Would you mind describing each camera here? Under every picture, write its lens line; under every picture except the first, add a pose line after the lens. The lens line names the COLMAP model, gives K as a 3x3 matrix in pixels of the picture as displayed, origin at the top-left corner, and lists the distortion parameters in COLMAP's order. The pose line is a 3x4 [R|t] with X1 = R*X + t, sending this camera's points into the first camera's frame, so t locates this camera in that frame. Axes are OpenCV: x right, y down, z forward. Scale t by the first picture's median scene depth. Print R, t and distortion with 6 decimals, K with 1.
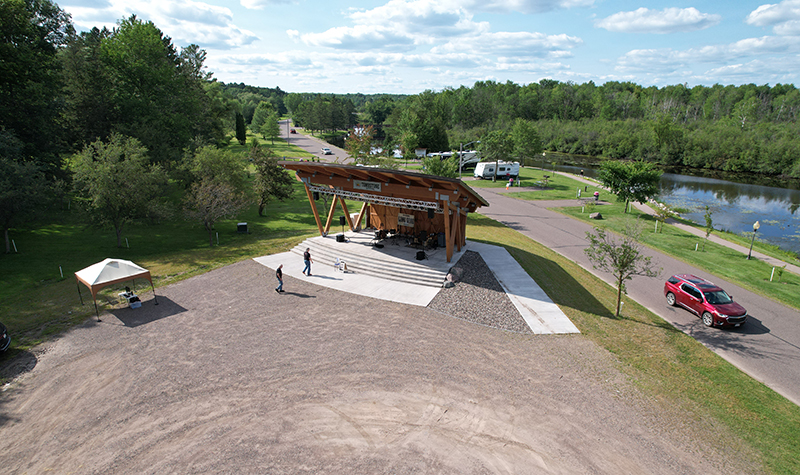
lens RADIAL K [[532.6, 0, 400.0], [0, 532.6, 237.5], [0, 0, 1]] dist [-0.007862, -0.001927]
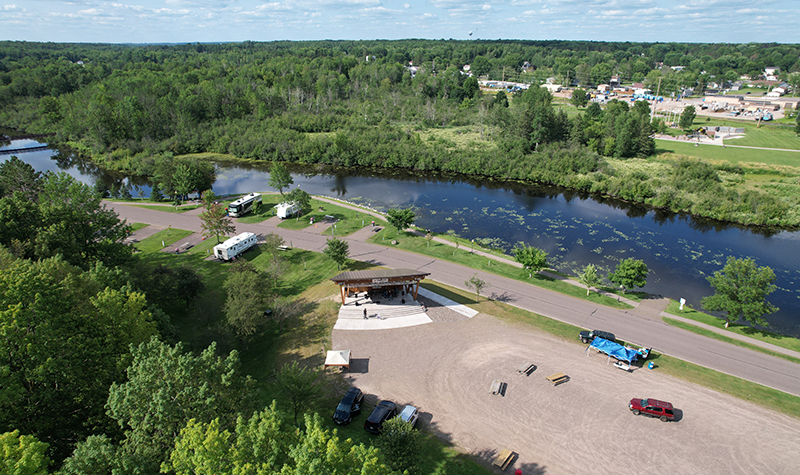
lens RADIAL K [[532.6, 0, 400.0], [0, 532.6, 237.5], [0, 0, 1]] dist [-0.007862, -0.001927]
pose [[0.716476, -0.271255, 0.642715, -0.999022], [0.186090, 0.962239, 0.198663, -0.504637], [-0.672334, -0.022734, 0.739899, -0.533301]]
